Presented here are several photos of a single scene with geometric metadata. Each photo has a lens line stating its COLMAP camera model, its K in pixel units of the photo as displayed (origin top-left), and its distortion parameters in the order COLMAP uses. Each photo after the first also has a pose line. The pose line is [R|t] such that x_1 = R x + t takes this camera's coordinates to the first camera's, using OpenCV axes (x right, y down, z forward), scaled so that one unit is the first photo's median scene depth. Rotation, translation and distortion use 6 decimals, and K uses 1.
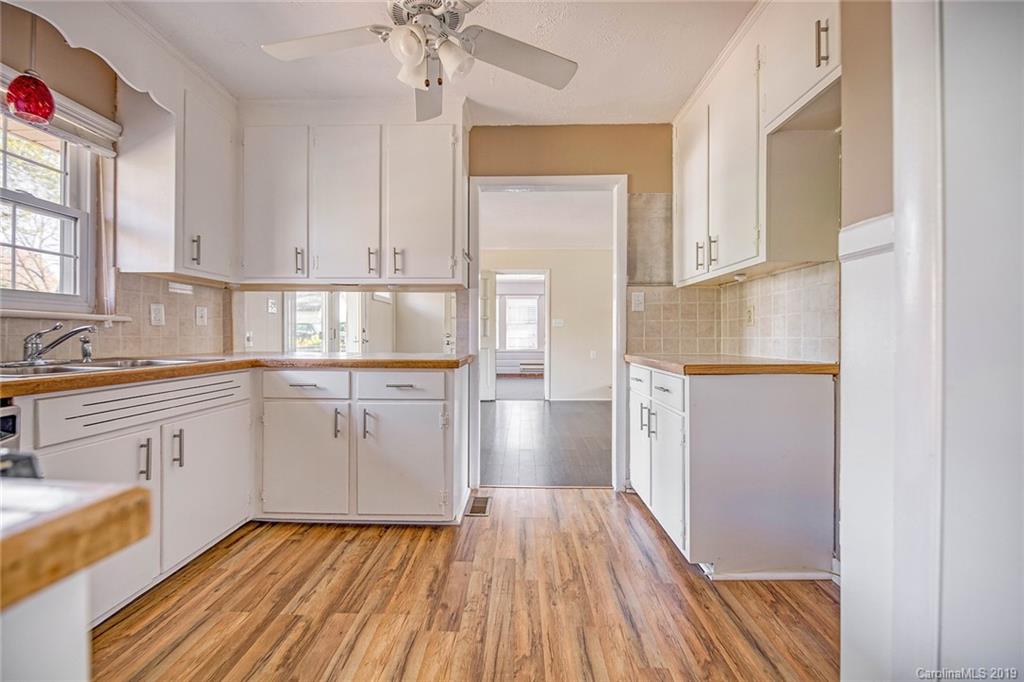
lens RADIAL K [[411.6, 0, 510.1], [0, 411.6, 338.7], [0, 0, 1]] dist [0.005125, -0.005076]
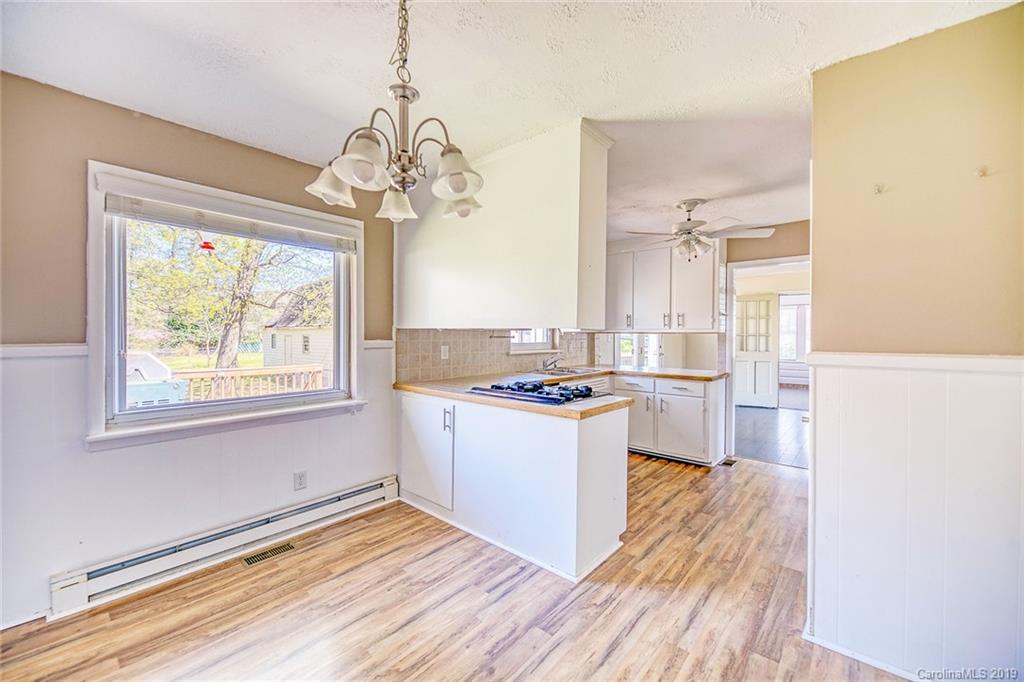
lens RADIAL K [[411.6, 0, 510.1], [0, 411.6, 338.7], [0, 0, 1]] dist [0.005125, -0.005076]
pose [[0.772784, 0.008507, -0.634612, 0.349033], [-0.004977, 0.999961, 0.007344, -0.130824], [0.634649, -0.002517, 0.772796, -1.021119]]
